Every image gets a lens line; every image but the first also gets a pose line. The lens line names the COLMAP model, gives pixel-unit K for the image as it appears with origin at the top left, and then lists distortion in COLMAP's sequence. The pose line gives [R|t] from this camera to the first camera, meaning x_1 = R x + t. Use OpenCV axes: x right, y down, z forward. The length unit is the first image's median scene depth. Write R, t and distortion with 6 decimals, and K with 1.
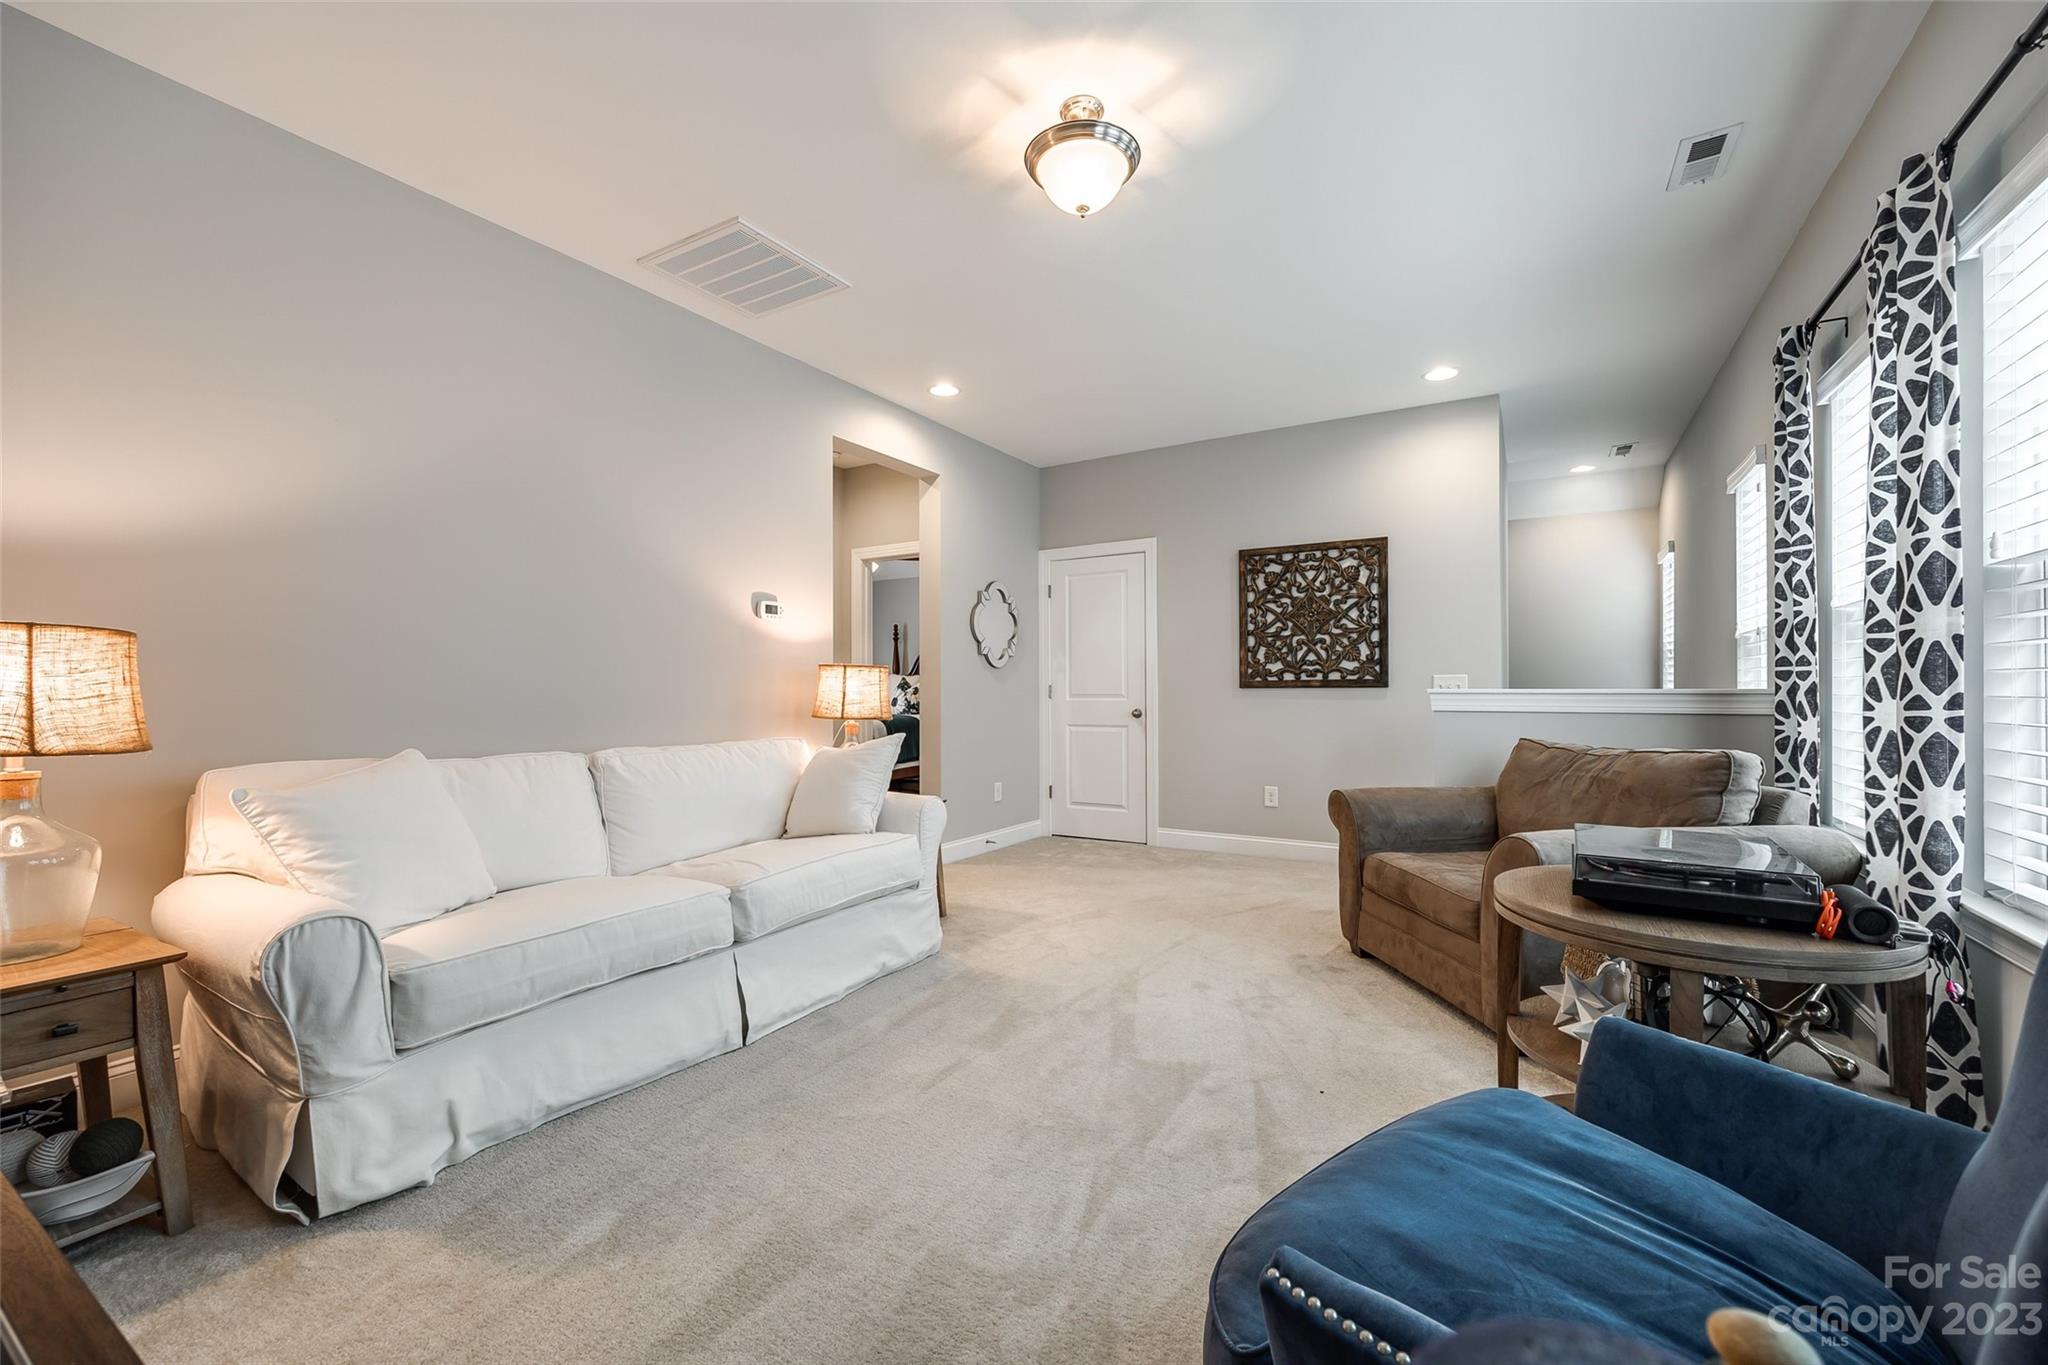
lens RADIAL K [[825.2, 0, 1034.4], [0, 825.2, 687.7], [0, 0, 1]] dist [-0.002093, 0.000036]
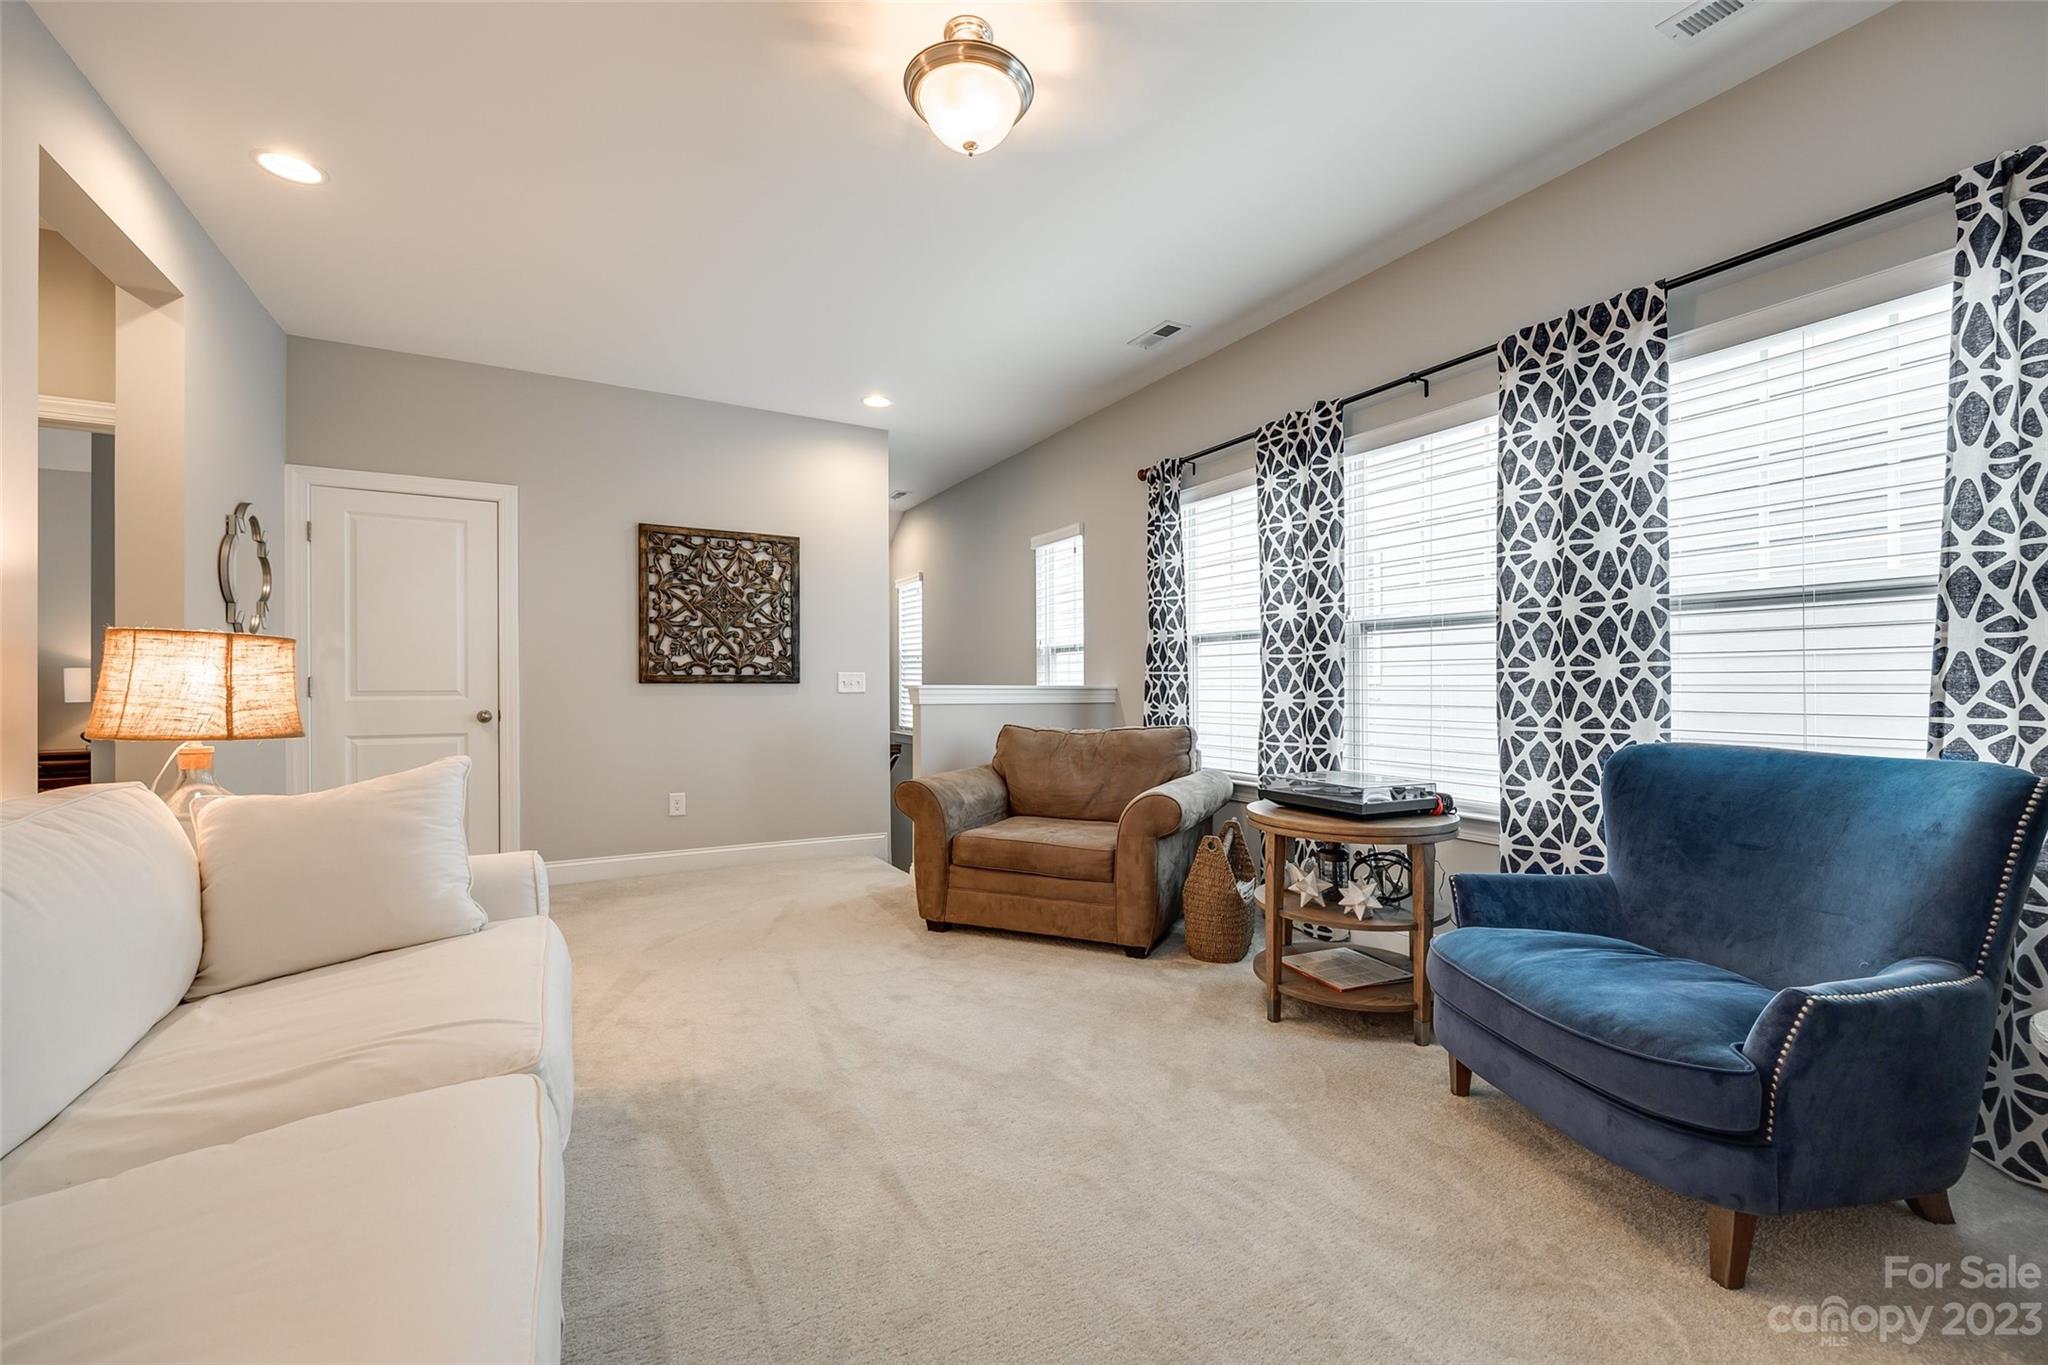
lens RADIAL K [[828.5, 0, 1024.0], [0, 828.5, 682.5], [0, 0, 1]] dist [-0.000519, -0.000053]
pose [[0.496484, 0.007306, 0.868015, -0.322889], [-0.005068, 0.999972, -0.005518, 0.002659], [-0.868031, -0.001660, 0.496507, 0.235948]]
